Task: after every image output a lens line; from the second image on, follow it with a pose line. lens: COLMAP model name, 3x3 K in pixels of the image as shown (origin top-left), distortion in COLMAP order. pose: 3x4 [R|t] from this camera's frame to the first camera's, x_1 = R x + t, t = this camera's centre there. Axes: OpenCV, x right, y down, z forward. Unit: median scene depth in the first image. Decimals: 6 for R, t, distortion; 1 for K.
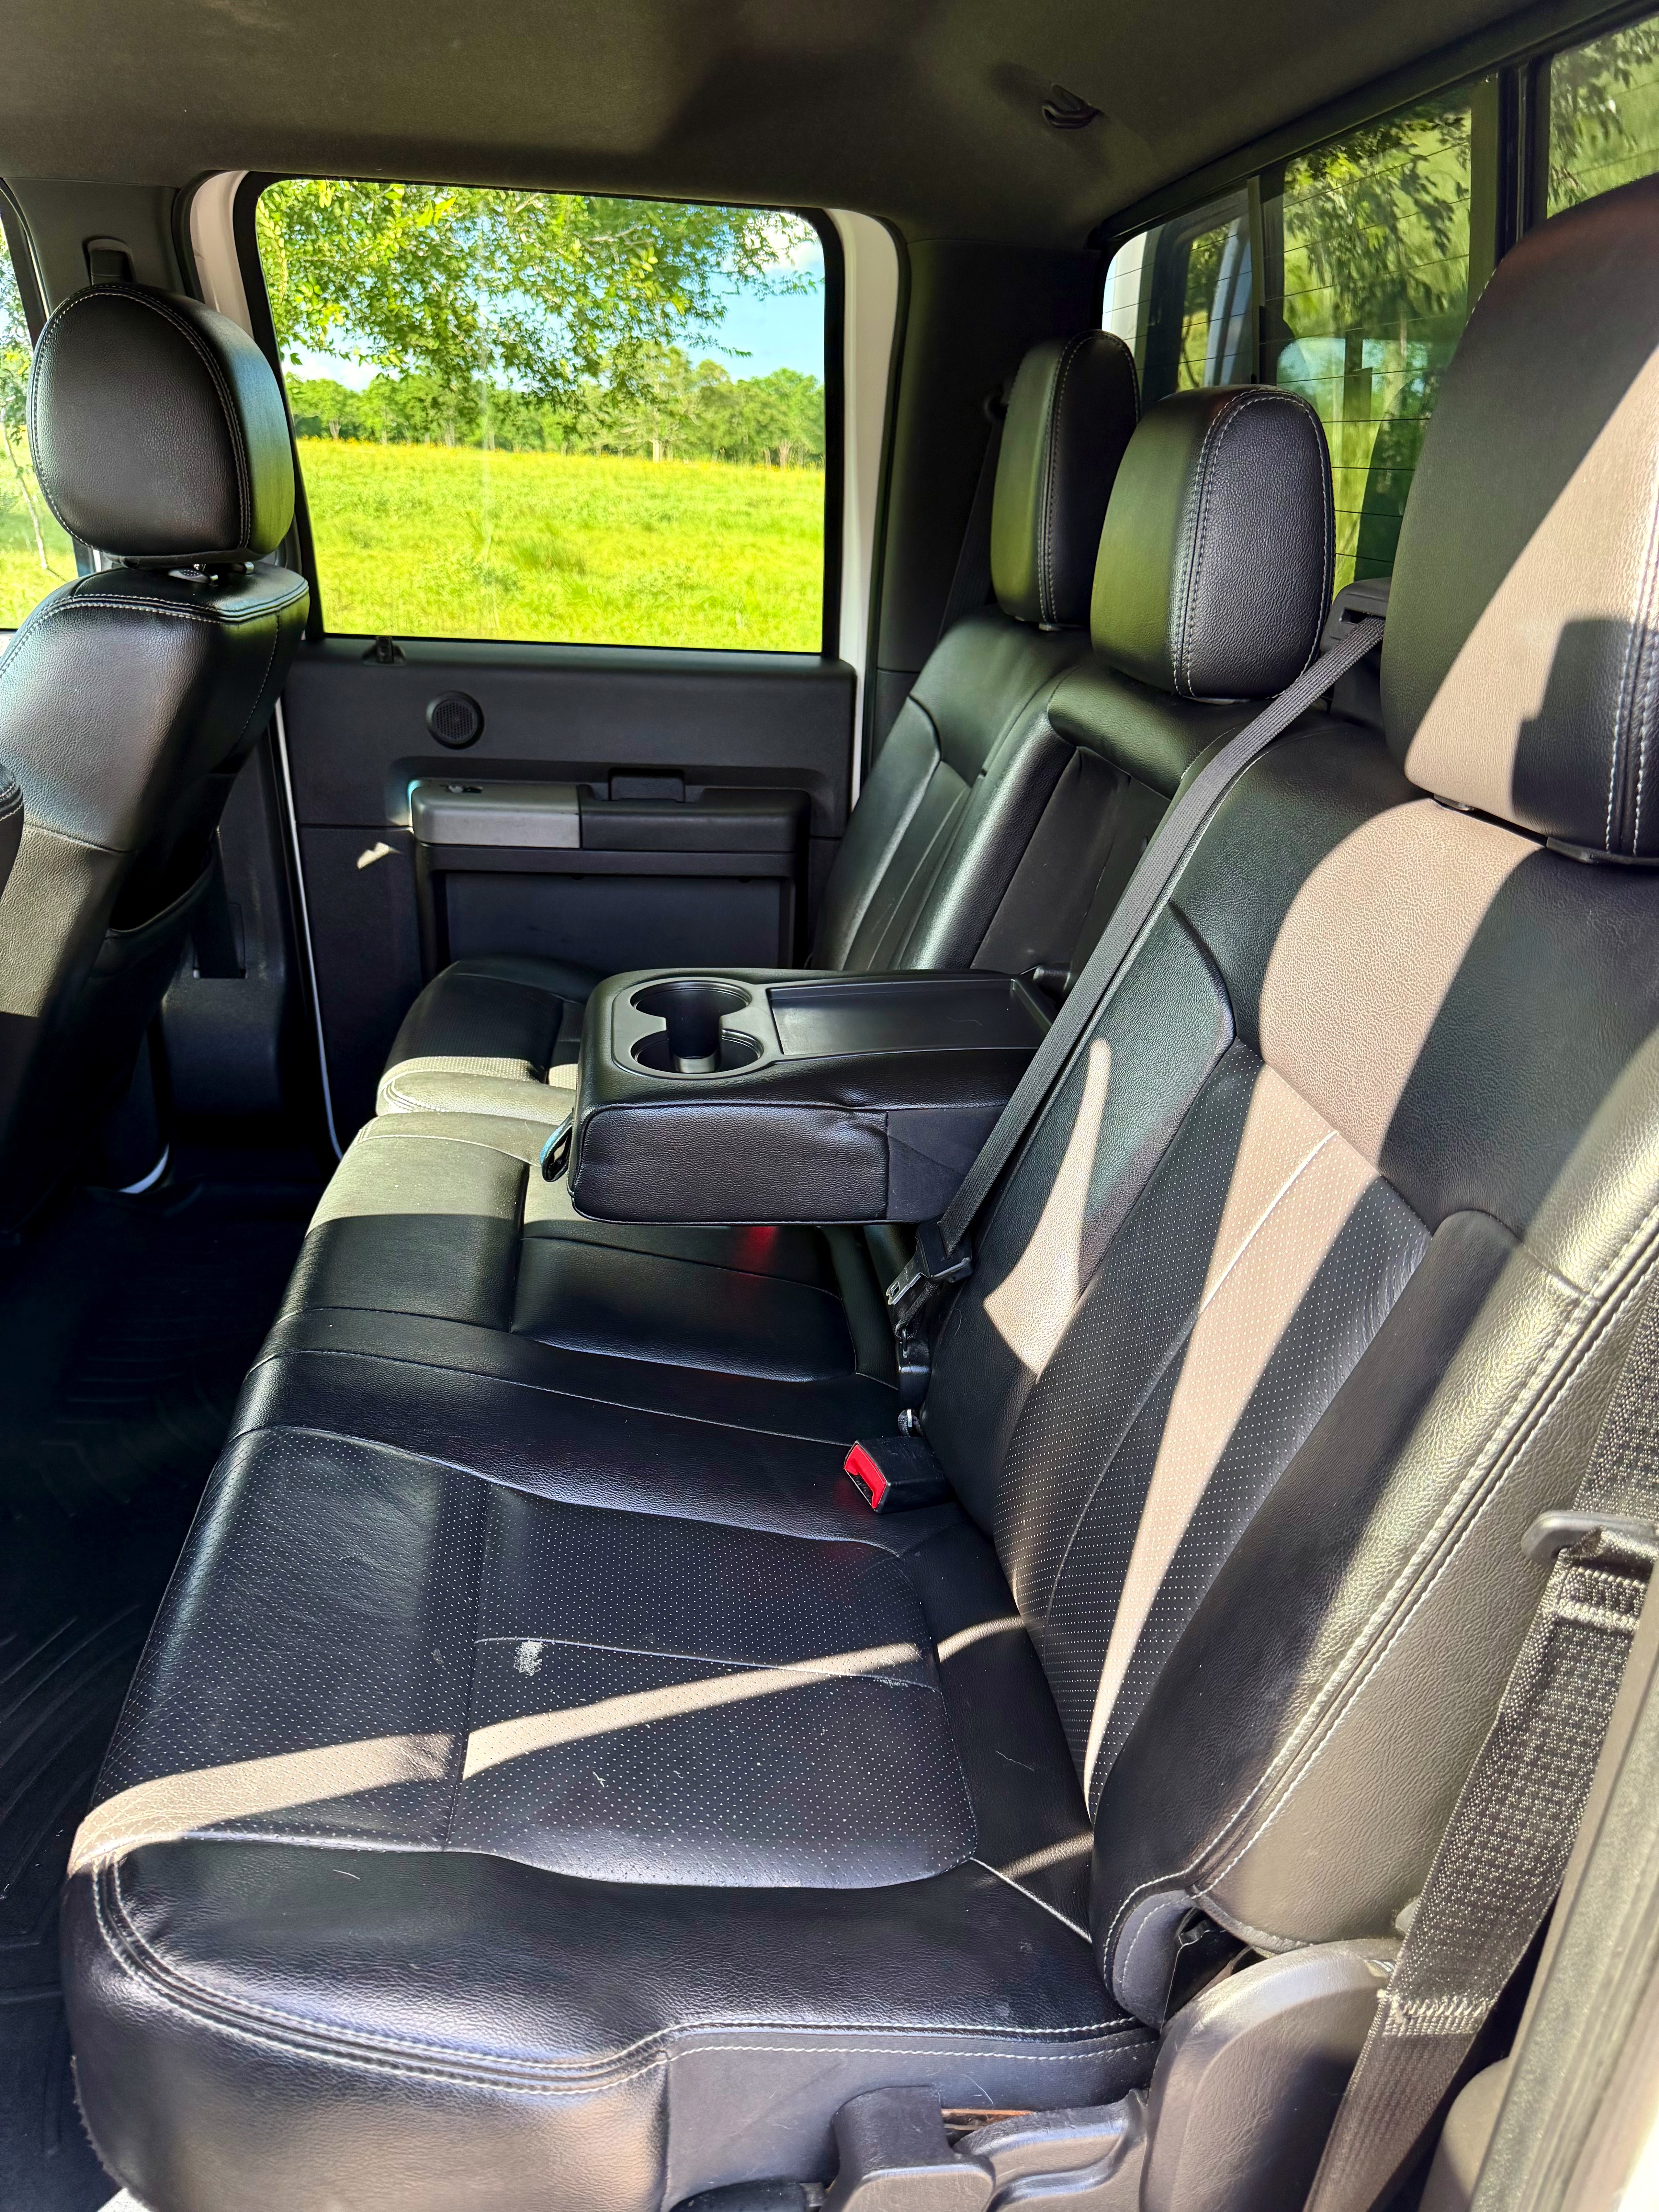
lens RADIAL K [[1568.1, 0, 829.5], [0, 1568.1, 1106.0], [0, 0, 1]] dist [0.027144, -0.000883]
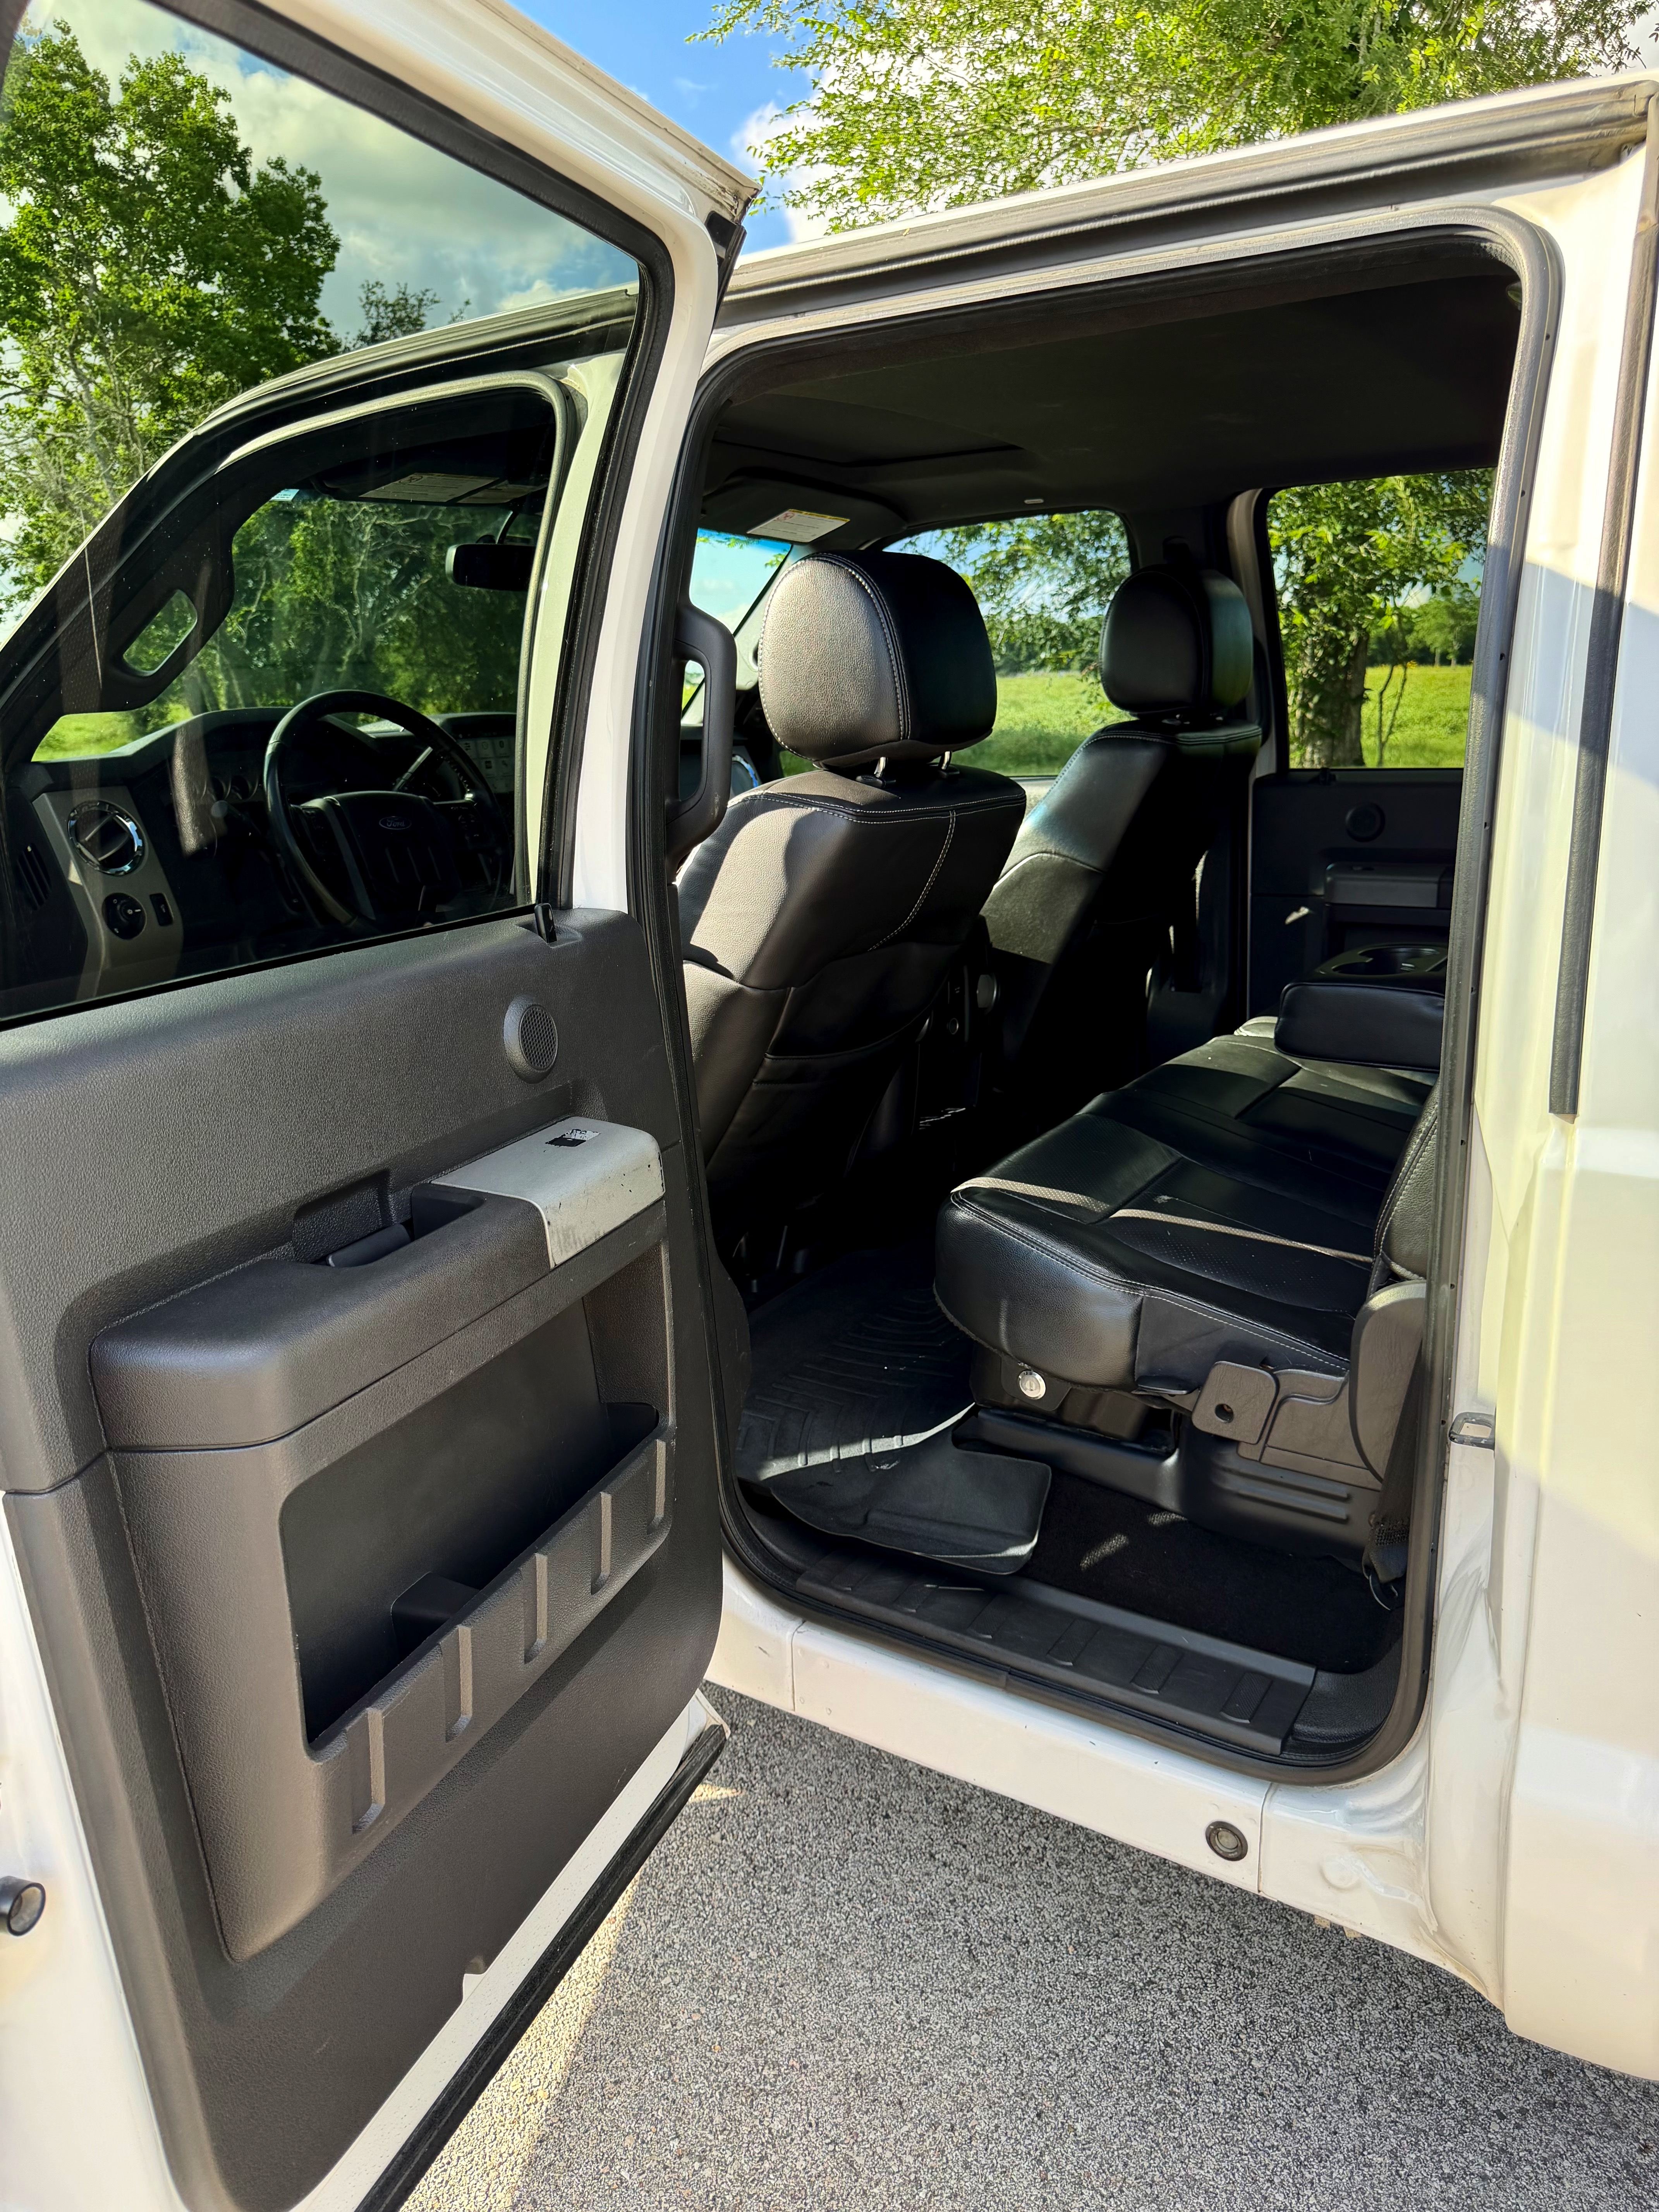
lens RADIAL K [[1568.1, 0, 829.5], [0, 1568.1, 1106.0], [0, 0, 1]] dist [0.027144, -0.000883]
pose [[0.767303, 0.093814, -0.634385, 0.453350], [-0.174592, 0.982434, -0.065888, 0.265139], [0.617061, 0.161315, 0.770204, -0.507719]]
